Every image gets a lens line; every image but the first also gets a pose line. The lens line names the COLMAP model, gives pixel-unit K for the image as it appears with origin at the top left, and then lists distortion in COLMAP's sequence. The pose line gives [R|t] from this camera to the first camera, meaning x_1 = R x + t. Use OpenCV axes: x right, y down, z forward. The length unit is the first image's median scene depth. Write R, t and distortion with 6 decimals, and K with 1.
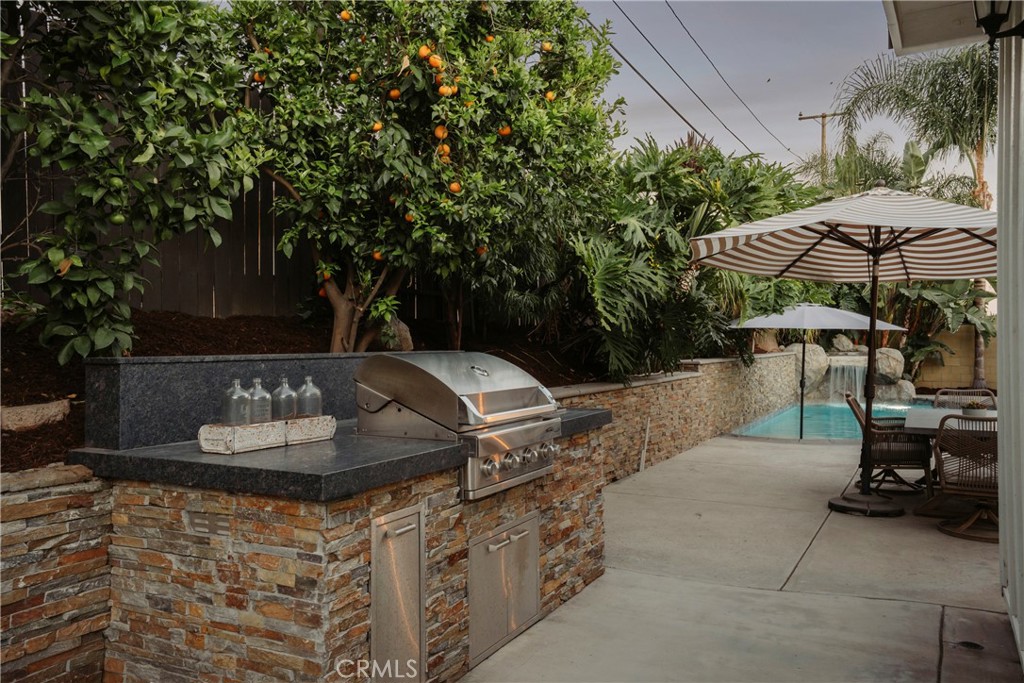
lens RADIAL K [[822.8, 0, 507.7], [0, 822.8, 341.6], [0, 0, 1]] dist [0.037743, 0.015735]
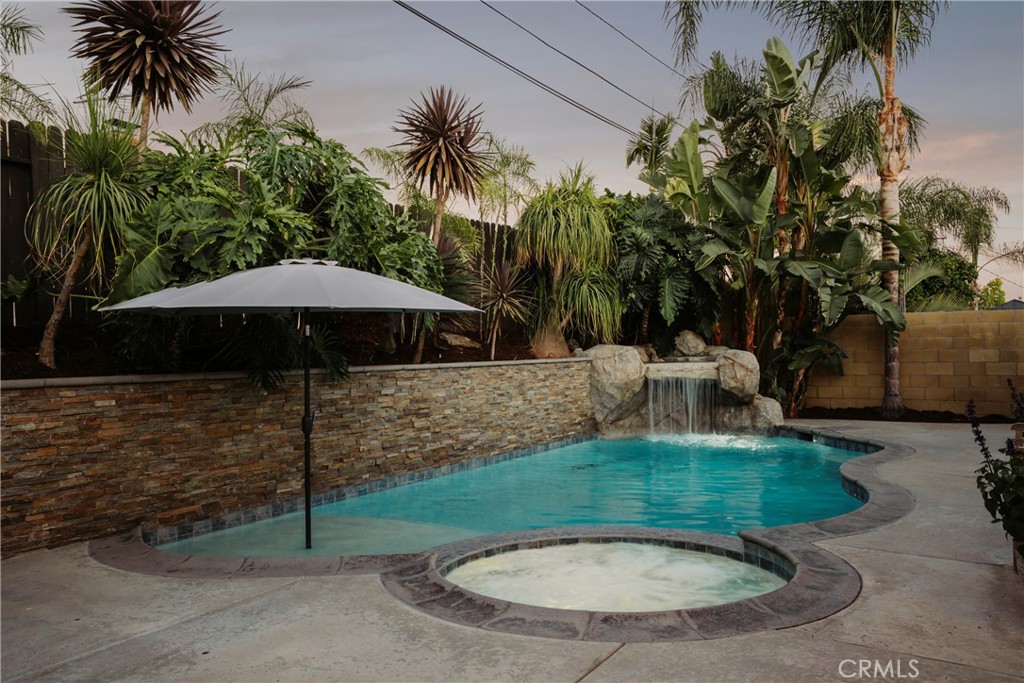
lens RADIAL K [[823.9, 0, 506.7], [0, 823.9, 340.3], [0, 0, 1]] dist [0.011450, 0.010006]
pose [[0.996369, -0.014691, -0.083868, 0.337104], [0.013739, 0.999835, -0.011917, 0.005671], [0.084030, 0.010722, 0.996406, 0.340434]]
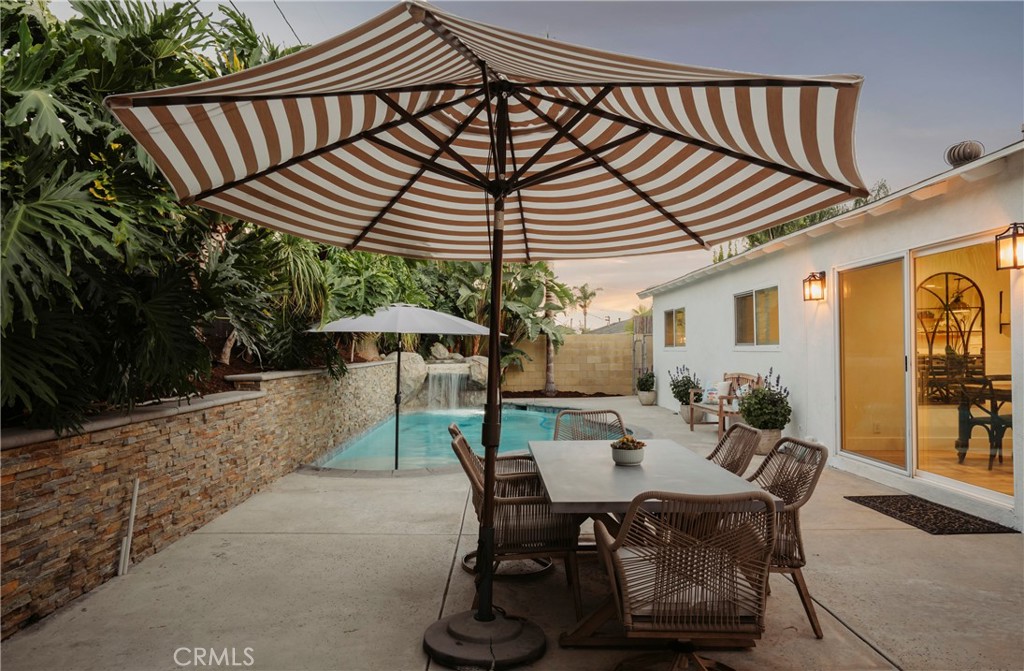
lens RADIAL K [[688.6, 0, 501.7], [0, 688.6, 343.3], [0, 0, 1]] dist [-0.021859, 0.005270]
pose [[0.888679, 0.000043, 0.458530, 0.084470], [0.005262, 0.999933, -0.010290, 0.001217], [-0.458500, 0.011557, 0.888619, 0.214334]]
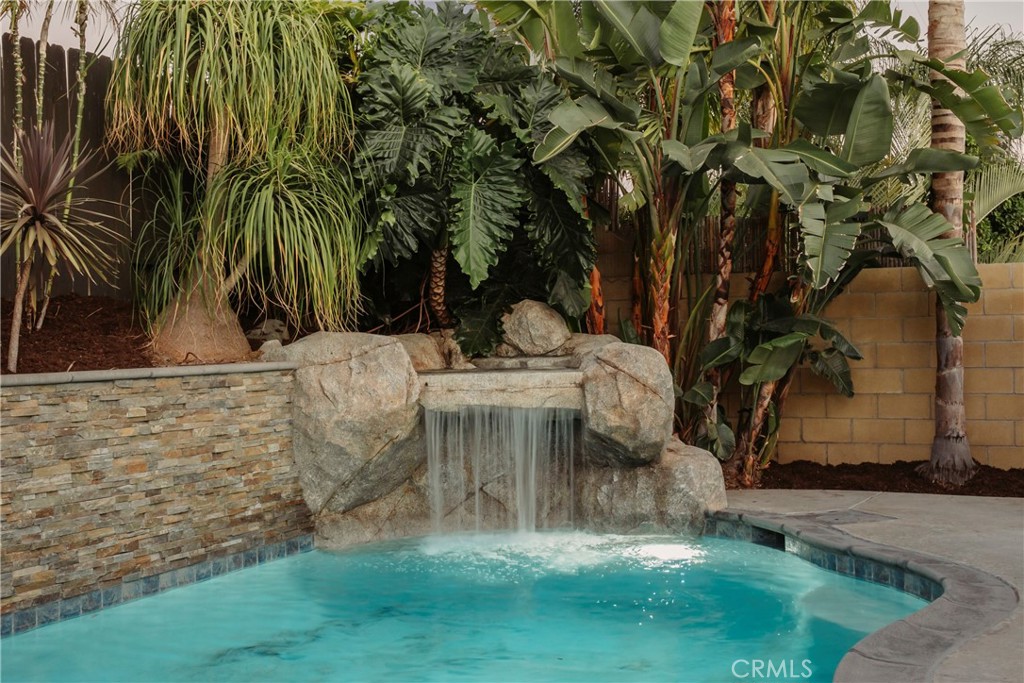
lens RADIAL K [[1327.5, 0, 518.1], [0, 1327.5, 338.1], [0, 0, 1]] dist [0.007654, 0.000000]
pose [[0.998590, -0.015940, 0.050642, 0.403239], [0.015925, 0.999873, 0.000712, 0.005243], [-0.050647, 0.000096, 0.998717, 0.541829]]
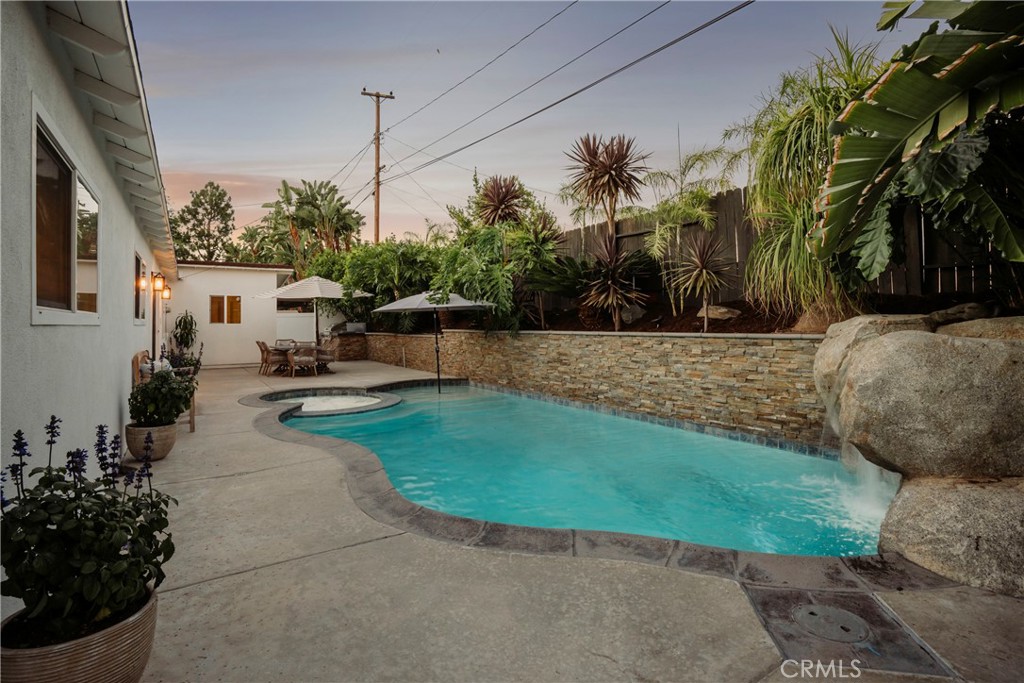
lens RADIAL K [[503.9, 0, 495.2], [0, 503.9, 316.4], [0, 0, 1]] dist [-0.031690, 0.003714]
pose [[-0.520579, -0.013508, -0.853706, 0.668869], [0.000142, 0.999873, -0.015908, 0.006871], [0.853813, -0.008403, -0.520512, 0.990946]]
